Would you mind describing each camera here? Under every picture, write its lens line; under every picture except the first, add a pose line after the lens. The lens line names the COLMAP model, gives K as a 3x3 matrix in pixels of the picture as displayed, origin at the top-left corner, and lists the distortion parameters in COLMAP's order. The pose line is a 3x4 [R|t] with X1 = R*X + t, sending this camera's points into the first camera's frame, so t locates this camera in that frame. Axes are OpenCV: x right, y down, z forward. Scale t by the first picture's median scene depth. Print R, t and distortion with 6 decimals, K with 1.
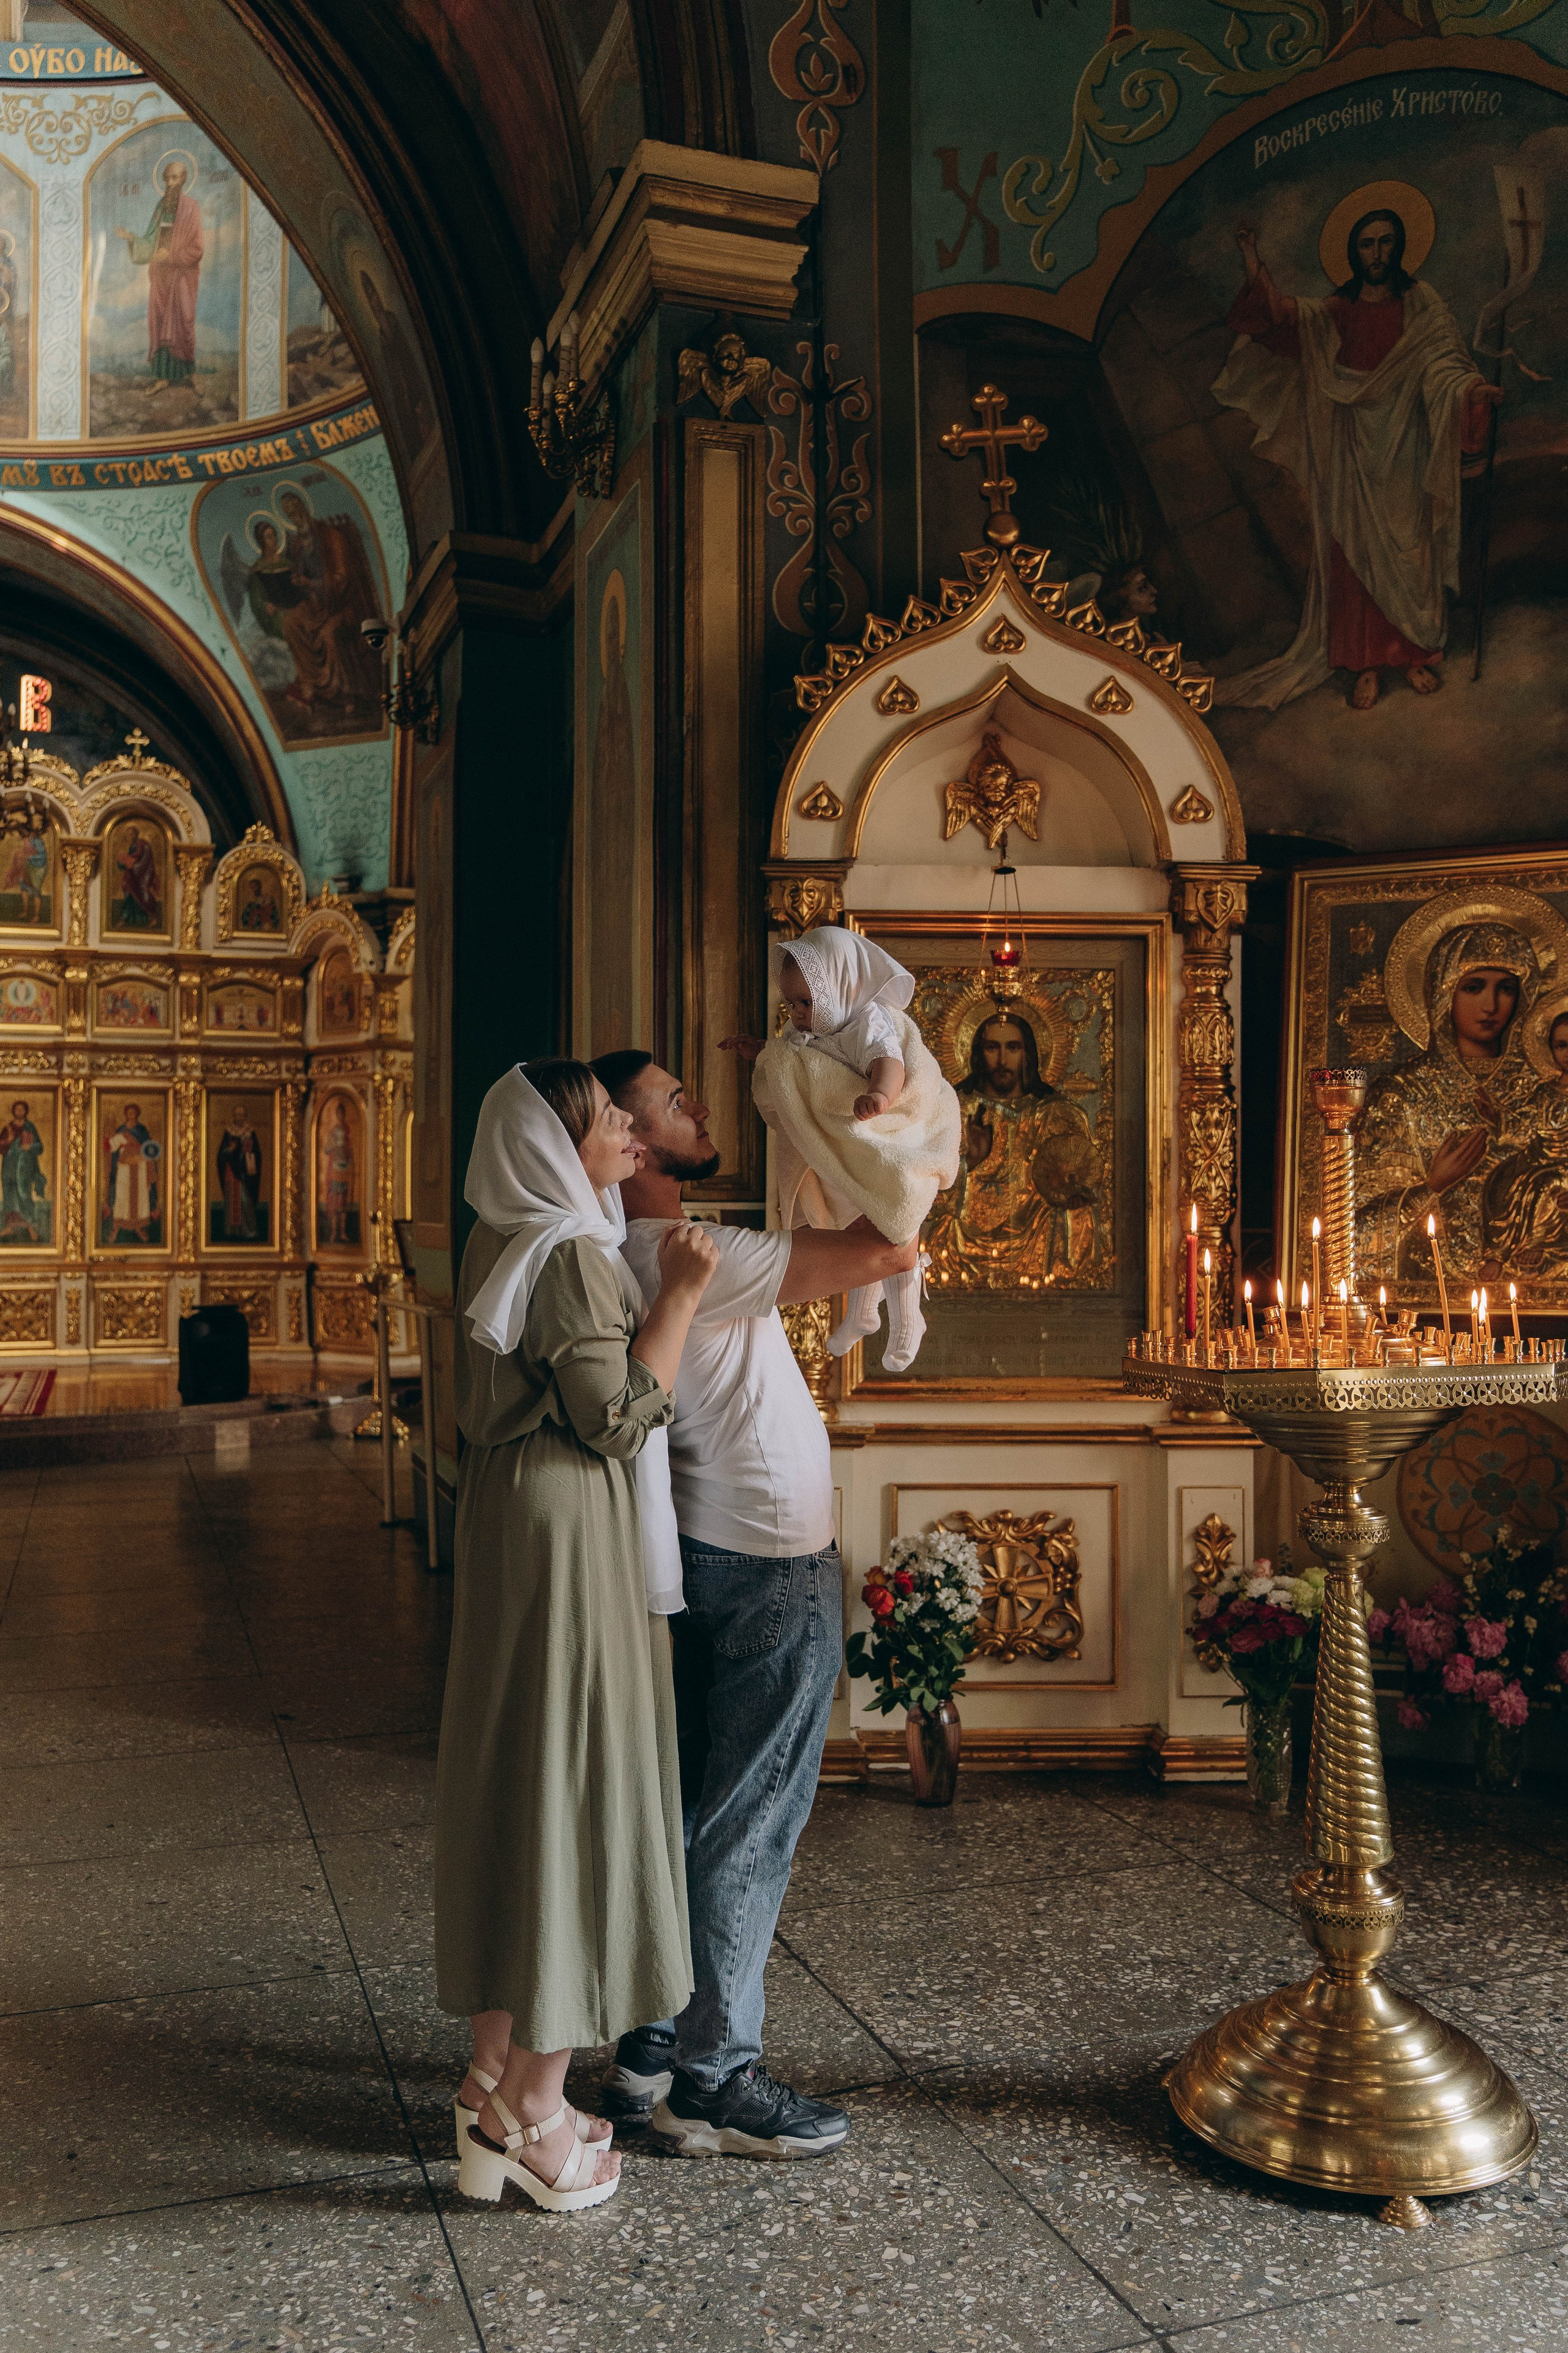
lens RADIAL K [[1781.6, 0, 779.9], [0, 1781.6, 1198.0], [0, 0, 1]] dist [-0.035184, 0.021690]
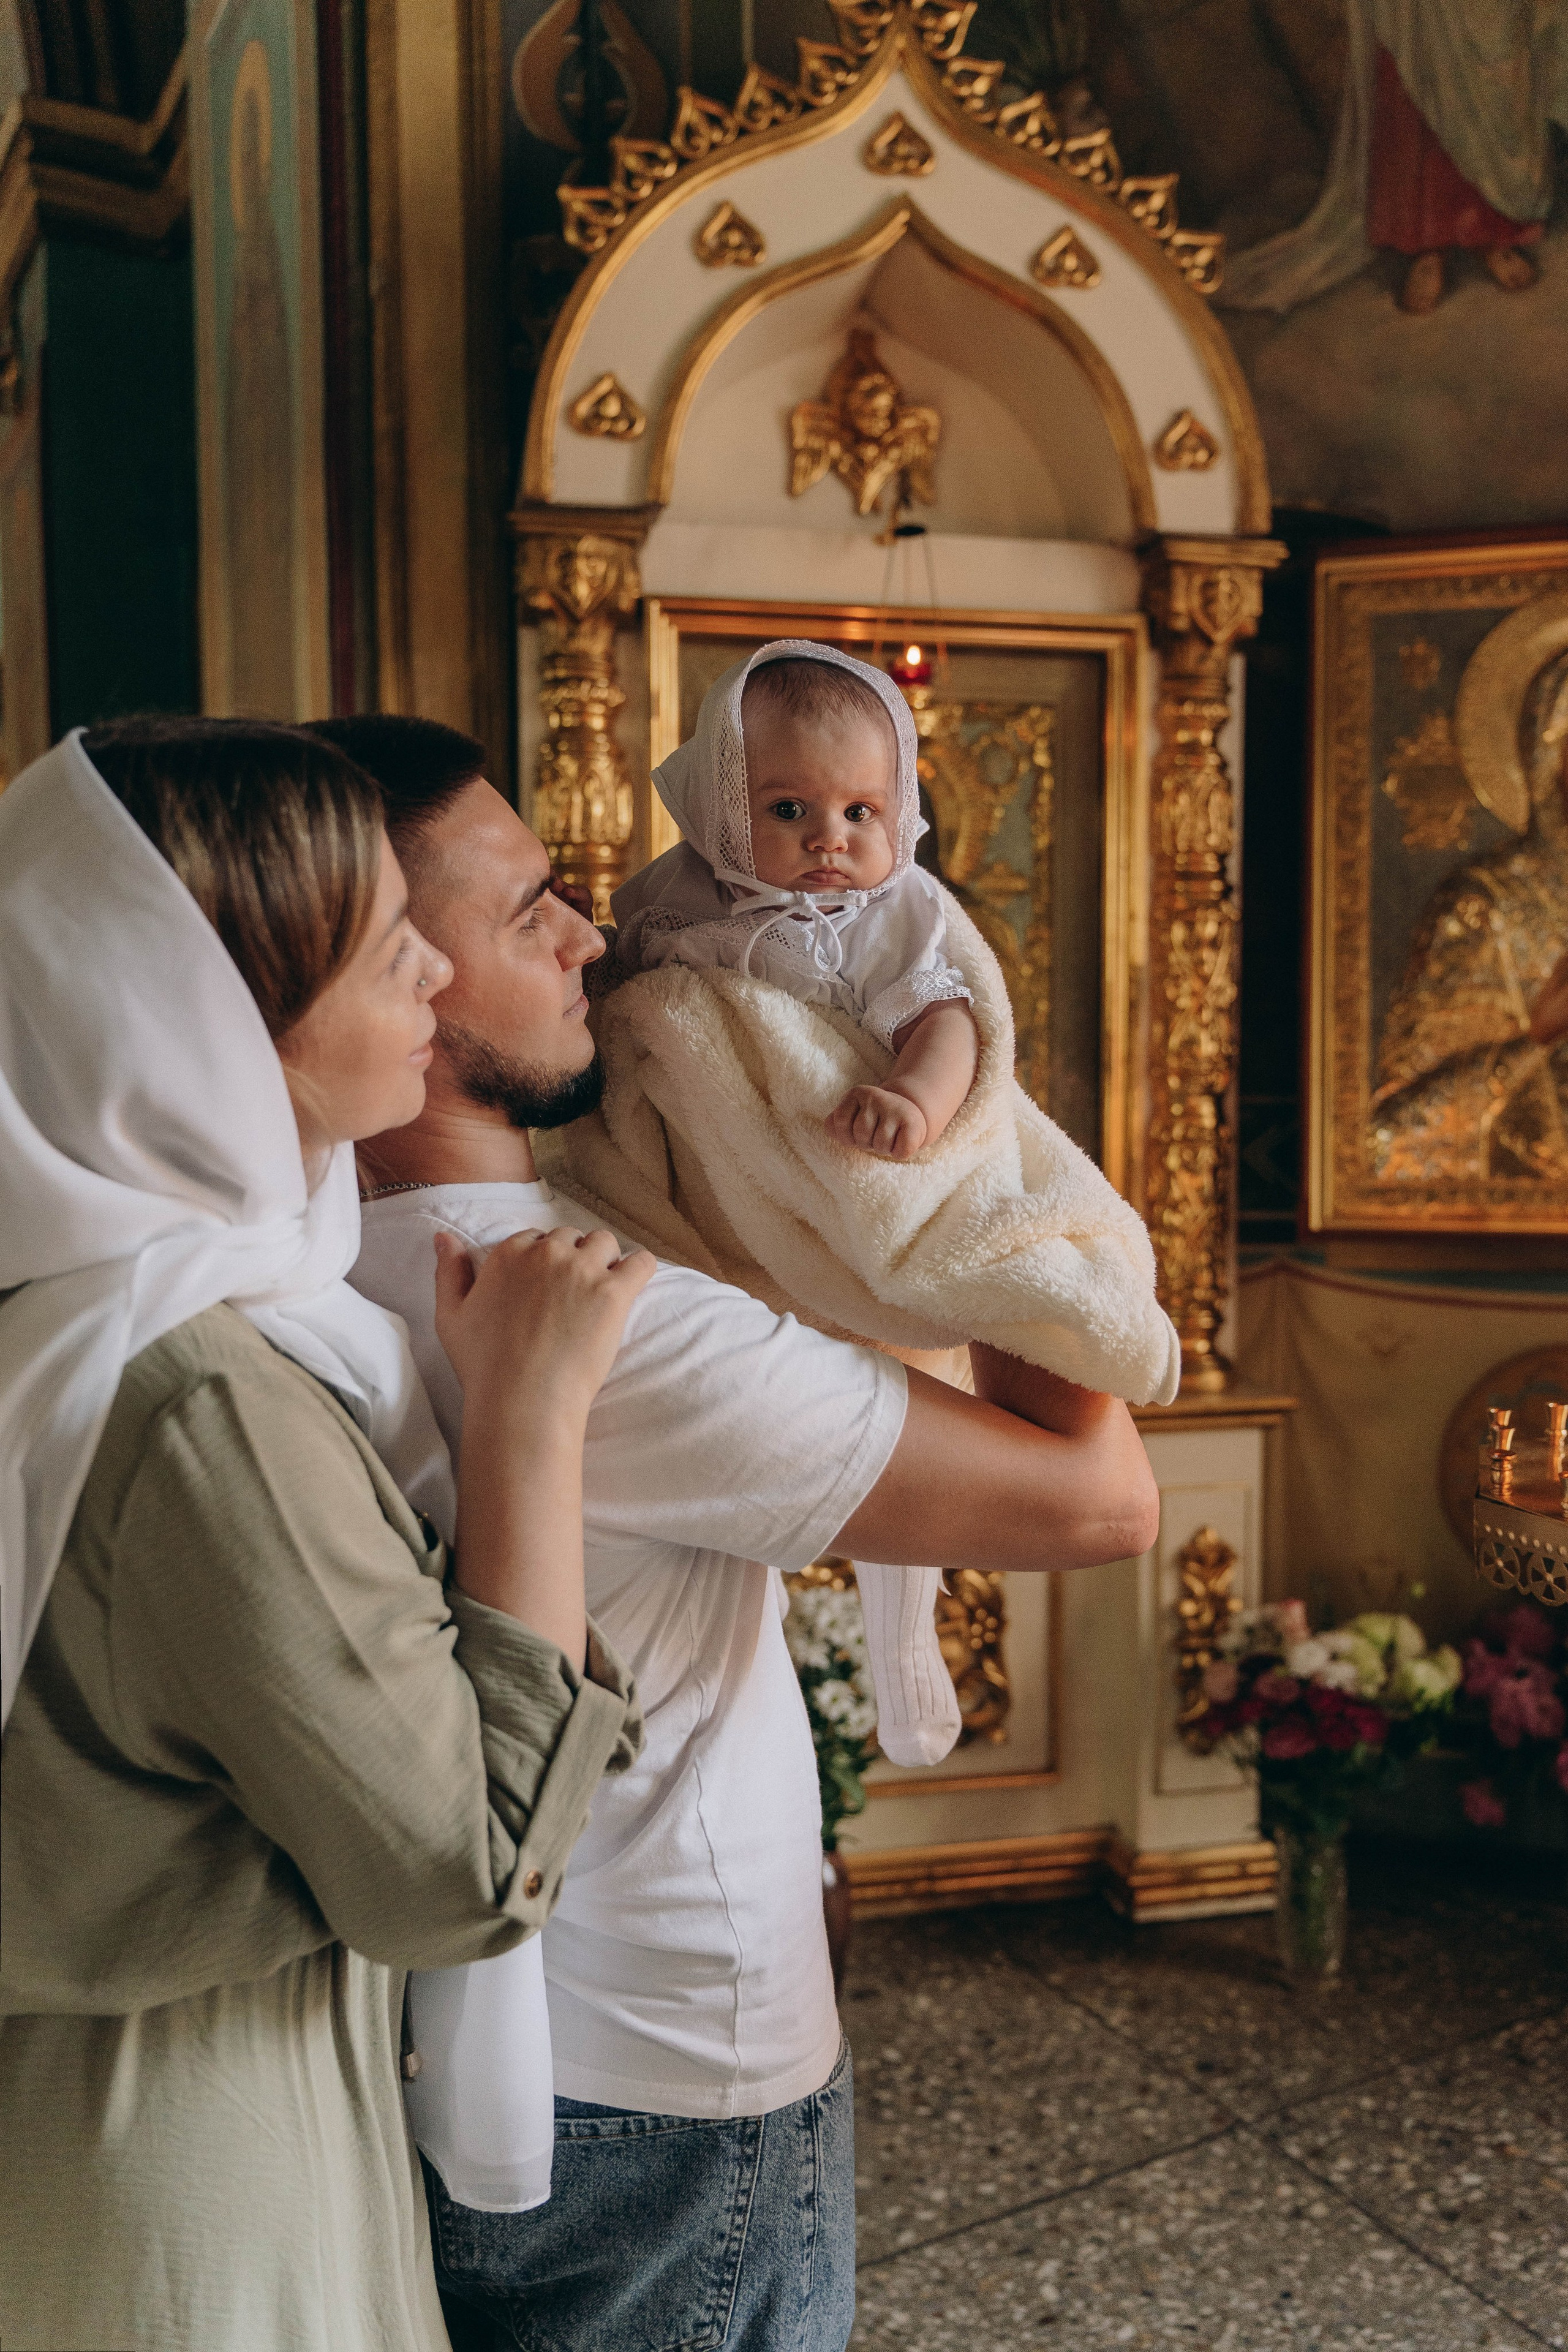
lens RADIAL K [[1887.9, 0, 798.3], [0, 1887.9, 1176.4], [0, 0, 1]] dist [0.008989, -0.001091]
pose [[0.985401, -0.016062, 0.169489, -0.026316], [0.001731, 0.996433, 0.084367, -0.014628], [-0.170240, -0.082842, 0.981914, 0.328534]]
